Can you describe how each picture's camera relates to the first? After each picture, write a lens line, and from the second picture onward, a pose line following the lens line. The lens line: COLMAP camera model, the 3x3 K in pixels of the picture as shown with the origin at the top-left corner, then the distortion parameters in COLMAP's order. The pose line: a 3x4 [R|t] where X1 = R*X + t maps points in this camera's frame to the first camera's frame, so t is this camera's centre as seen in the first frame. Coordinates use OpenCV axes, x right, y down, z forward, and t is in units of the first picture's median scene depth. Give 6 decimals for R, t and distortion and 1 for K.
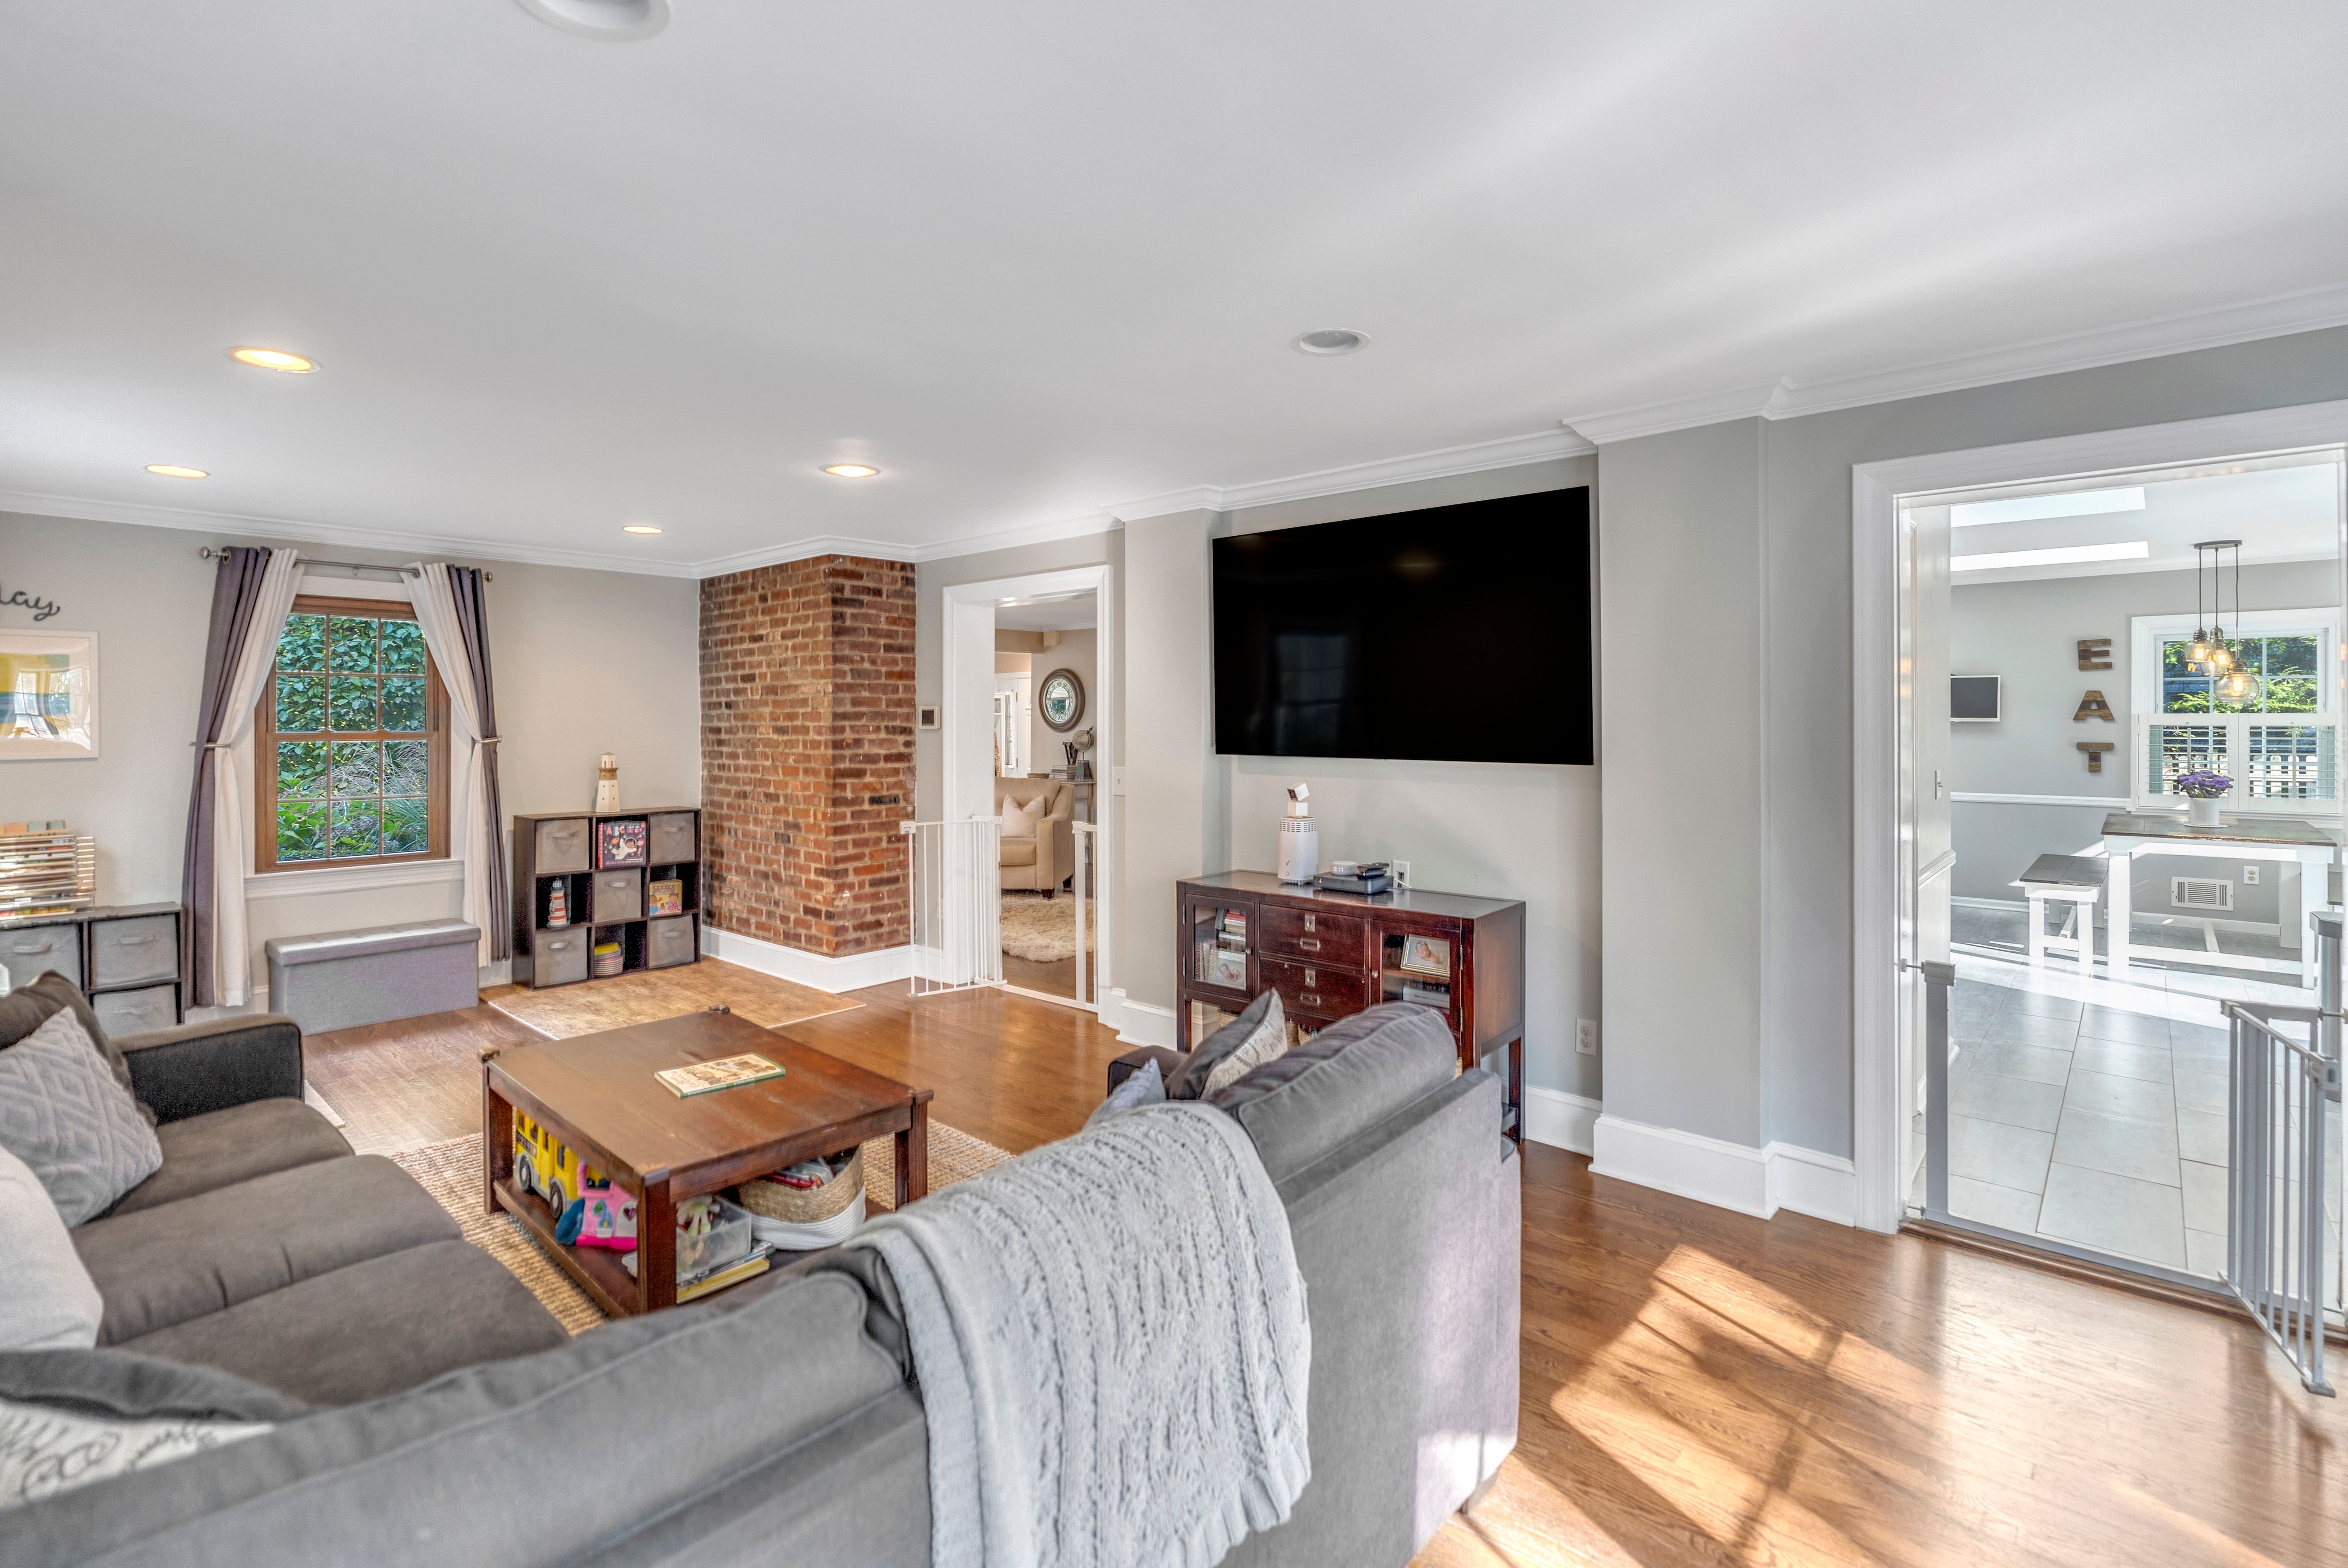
lens RADIAL K [[1072.2, 0, 1180.3], [0, 1072.2, 731.5], [0, 0, 1]] dist [0.000934, 0.000240]
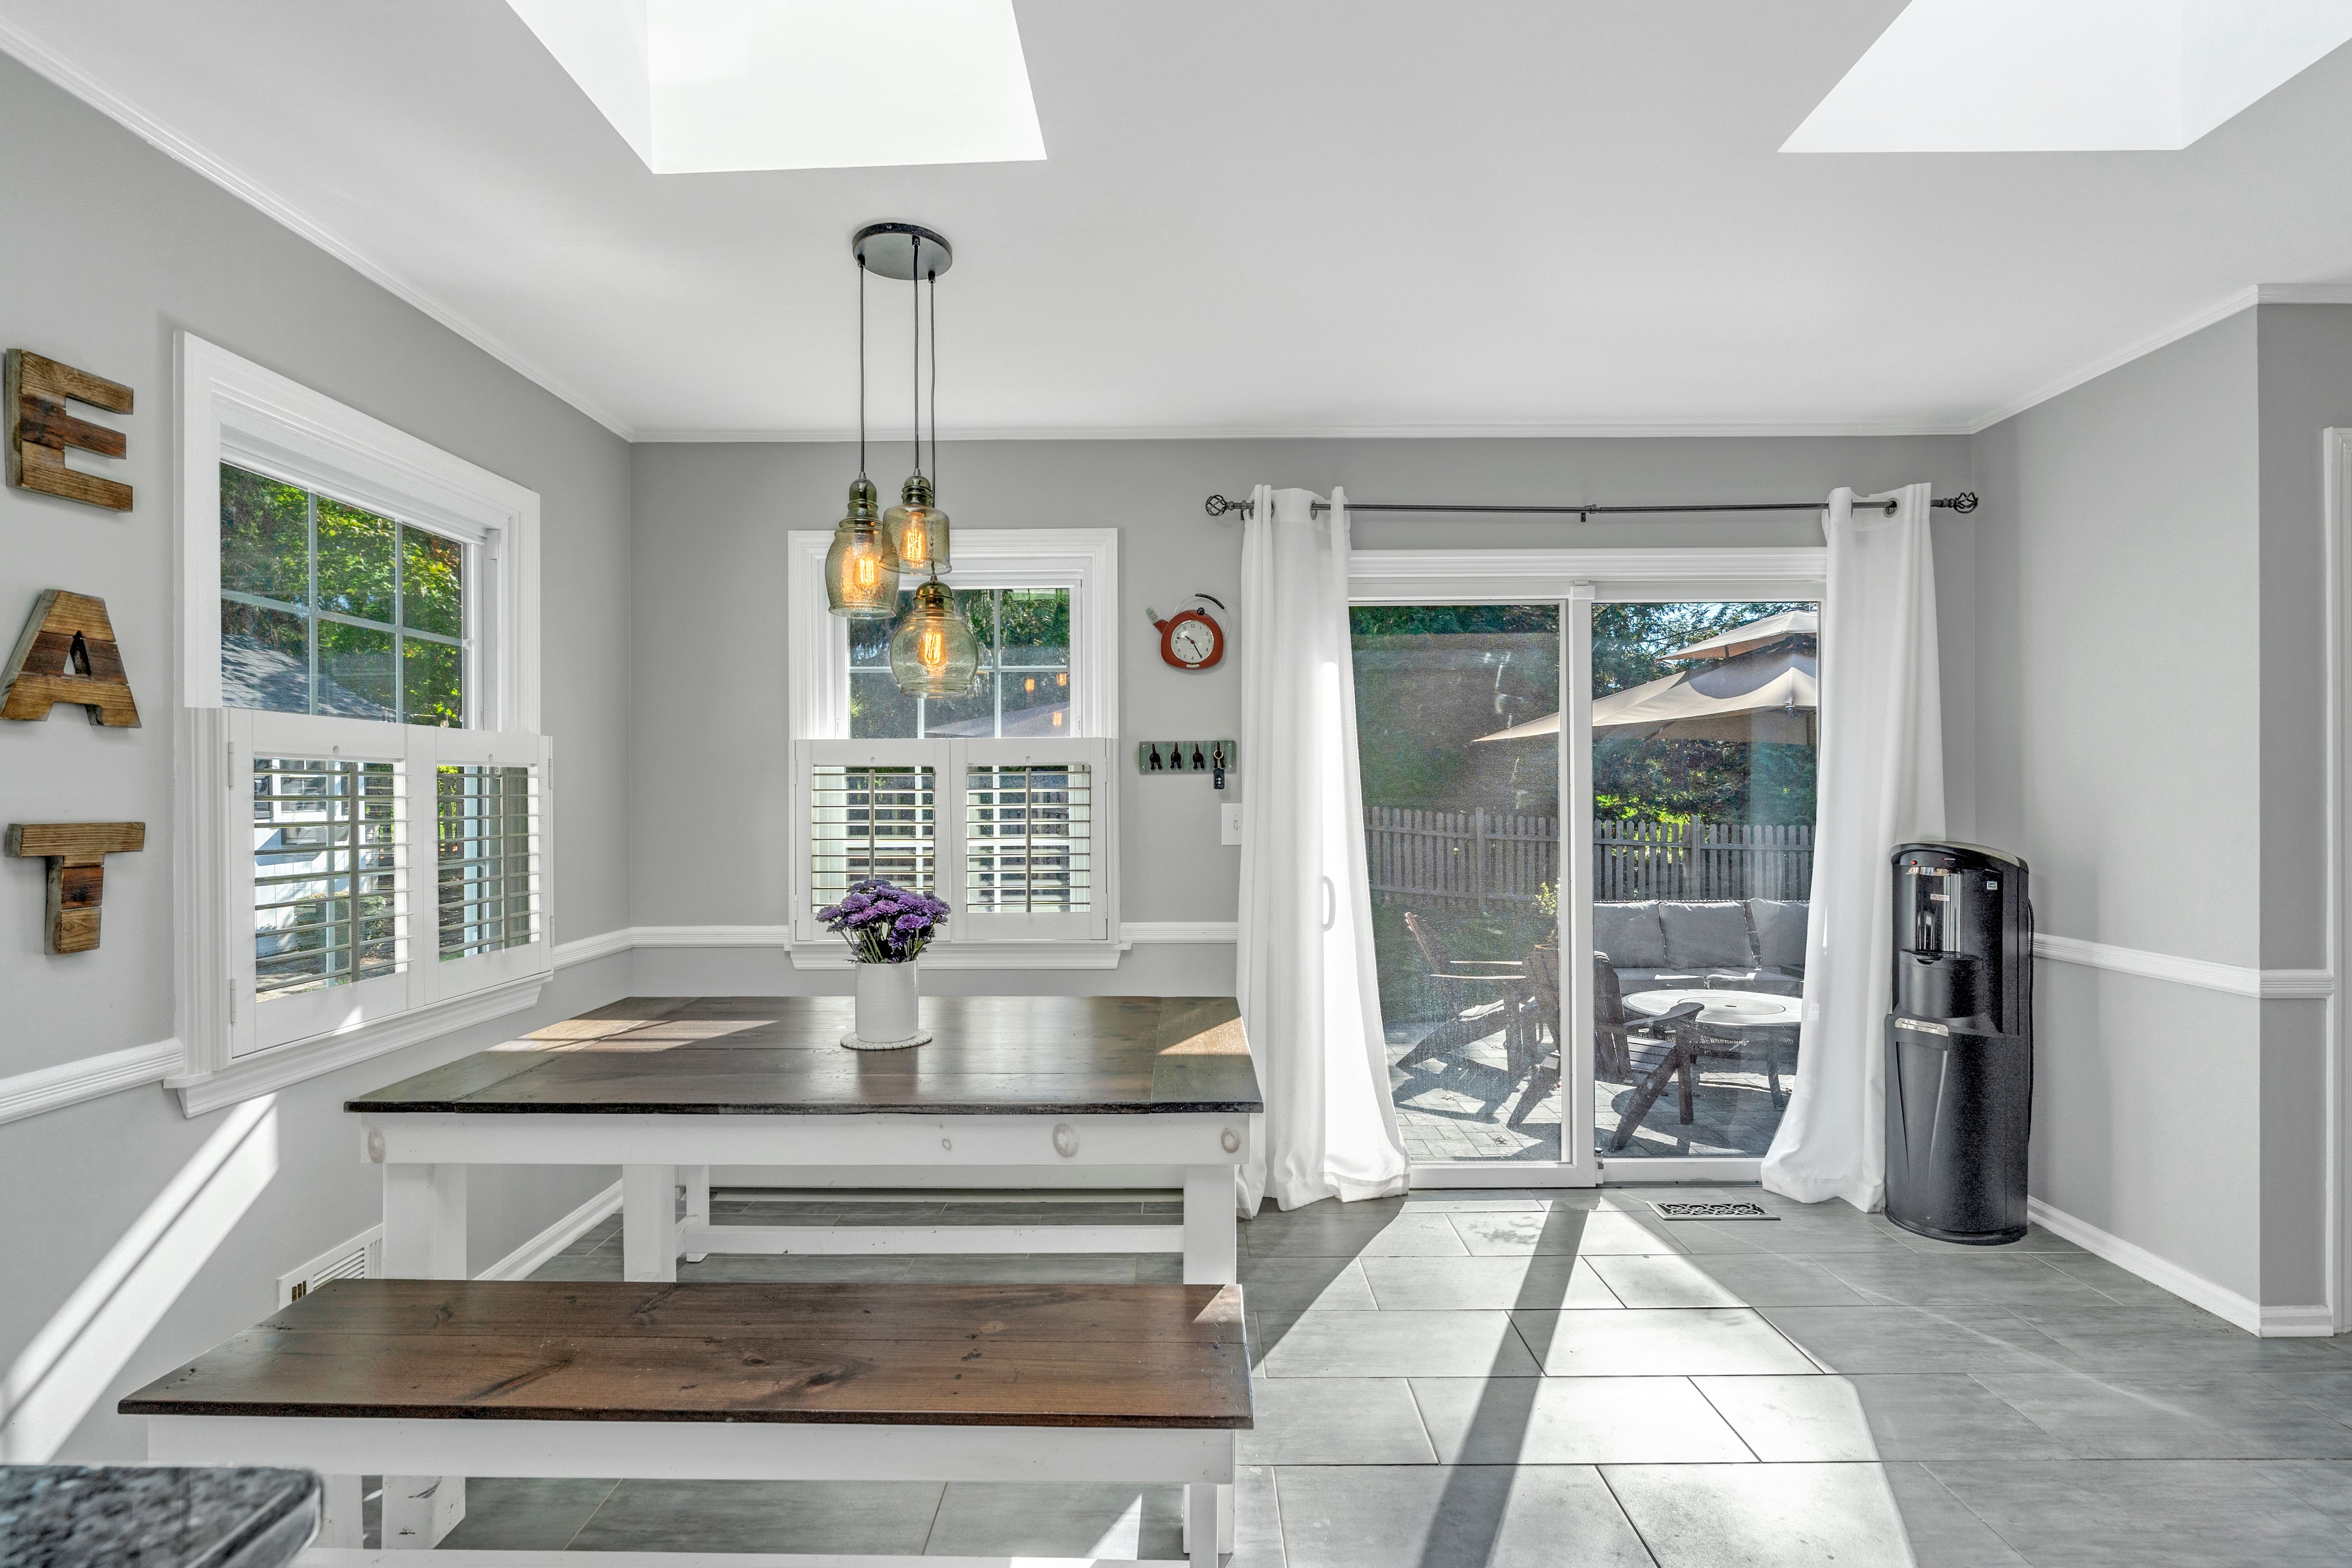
lens RADIAL K [[1066.7, 0, 1176.0], [0, 1066.7, 784.0], [0, 0, 1]] dist [-0.000717, -0.000114]
pose [[-0.664426, -0.000067, 0.747354, 0.529701], [0.004212, 0.999984, 0.003834, 0.002839], [-0.747342, 0.005695, -0.664415, 0.982236]]
